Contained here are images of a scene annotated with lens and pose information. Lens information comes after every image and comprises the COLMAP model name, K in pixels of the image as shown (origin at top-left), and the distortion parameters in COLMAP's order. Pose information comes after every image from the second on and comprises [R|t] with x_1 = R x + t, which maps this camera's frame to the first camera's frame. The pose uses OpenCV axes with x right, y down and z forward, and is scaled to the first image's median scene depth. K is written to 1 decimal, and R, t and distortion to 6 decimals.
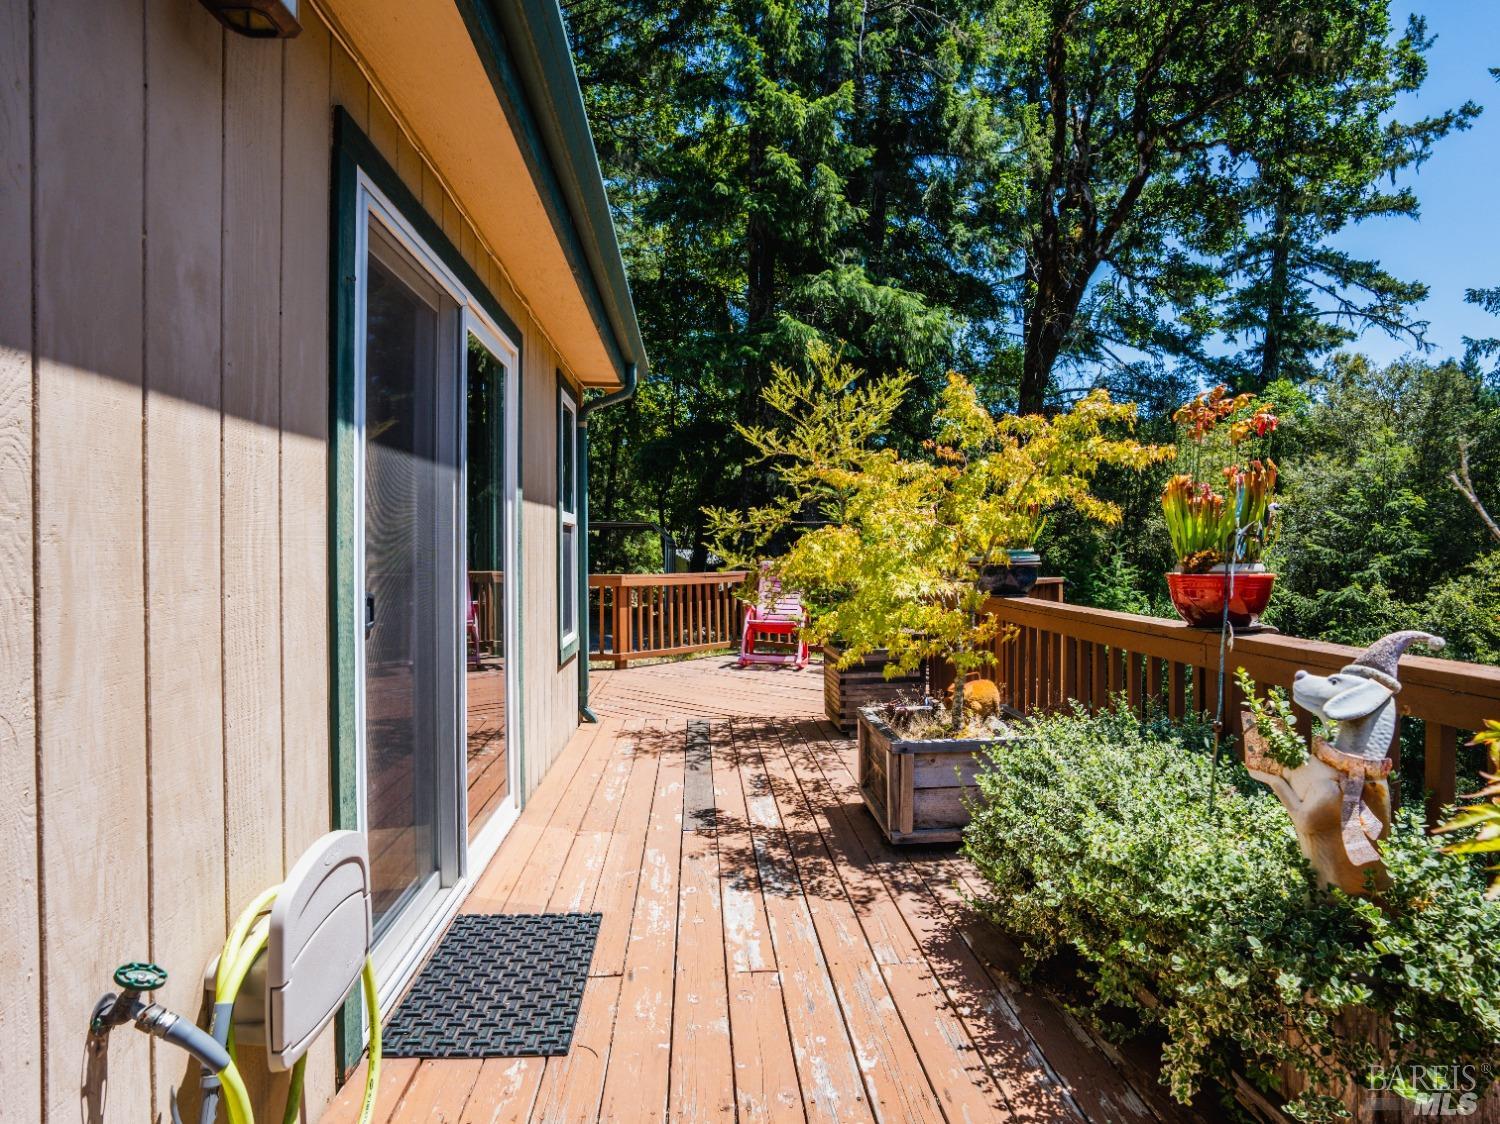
lens RADIAL K [[744.4, 0, 745.4], [0, 744.4, 556.4], [0, 0, 1]] dist [-0.002161, -0.000122]
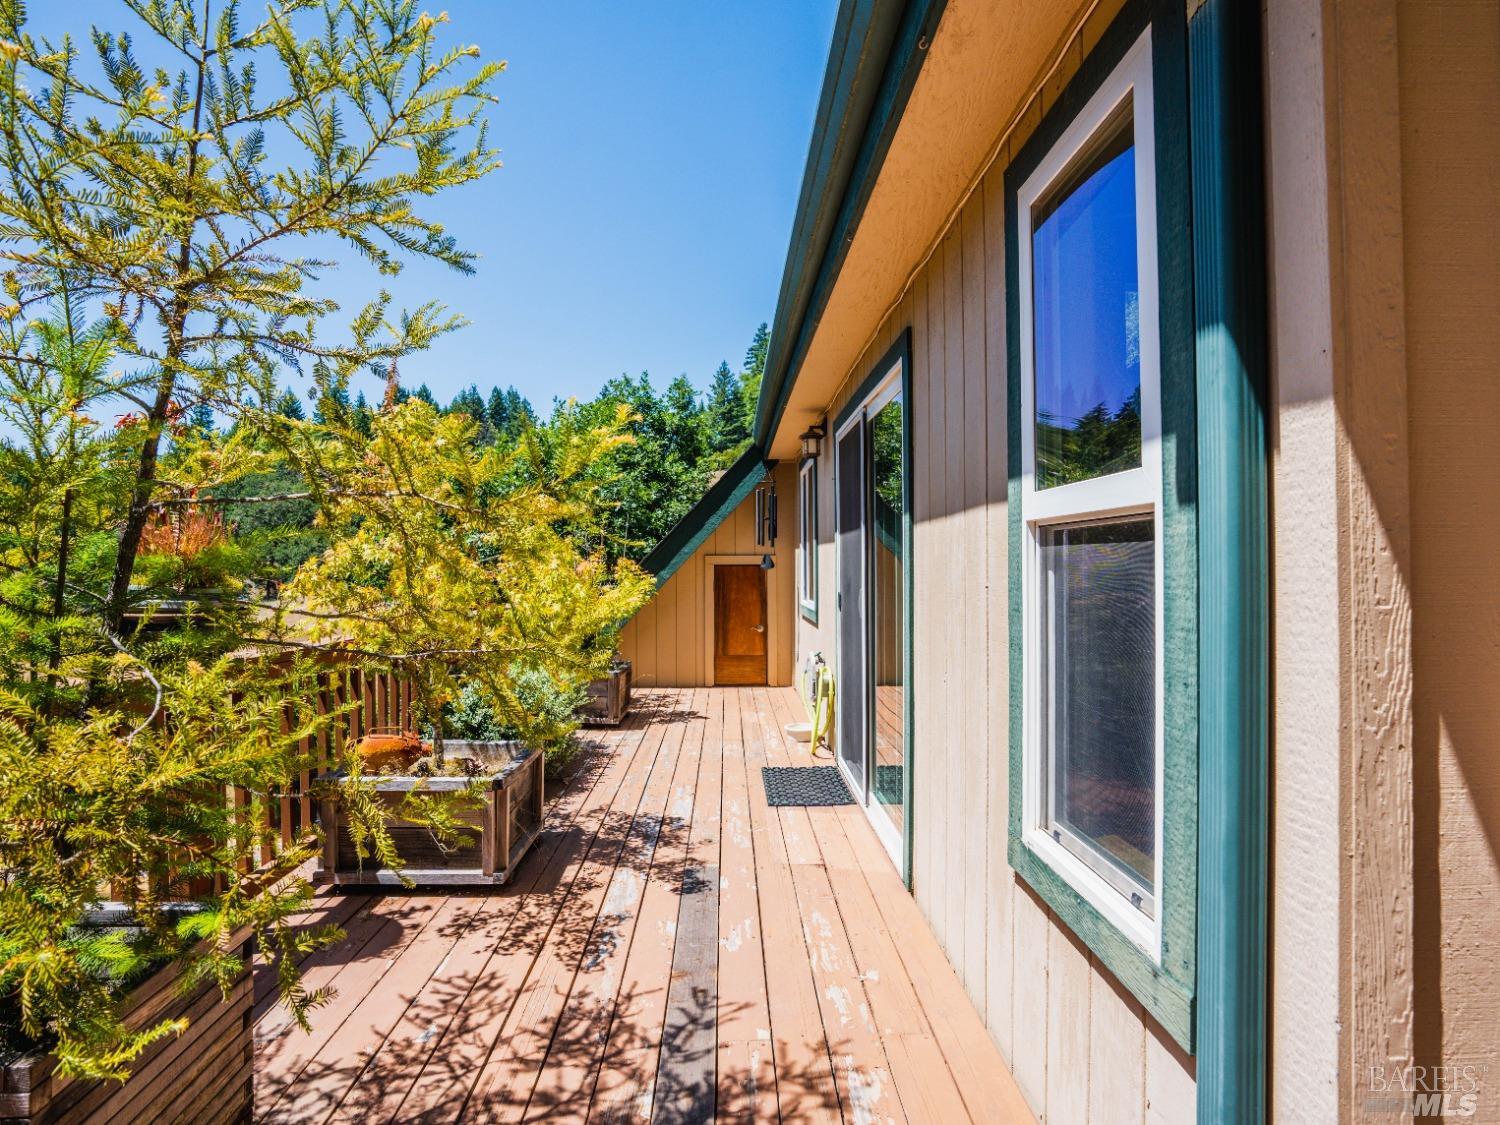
lens RADIAL K [[698.8, 0, 752.2], [0, 698.8, 562.2], [0, 0, 1]] dist [-0.000474, -0.000023]
pose [[-0.999549, 0.004301, 0.029709, -0.151258], [0.004462, 0.999976, 0.005366, -0.036495], [-0.029685, 0.005496, -0.999544, 1.844639]]
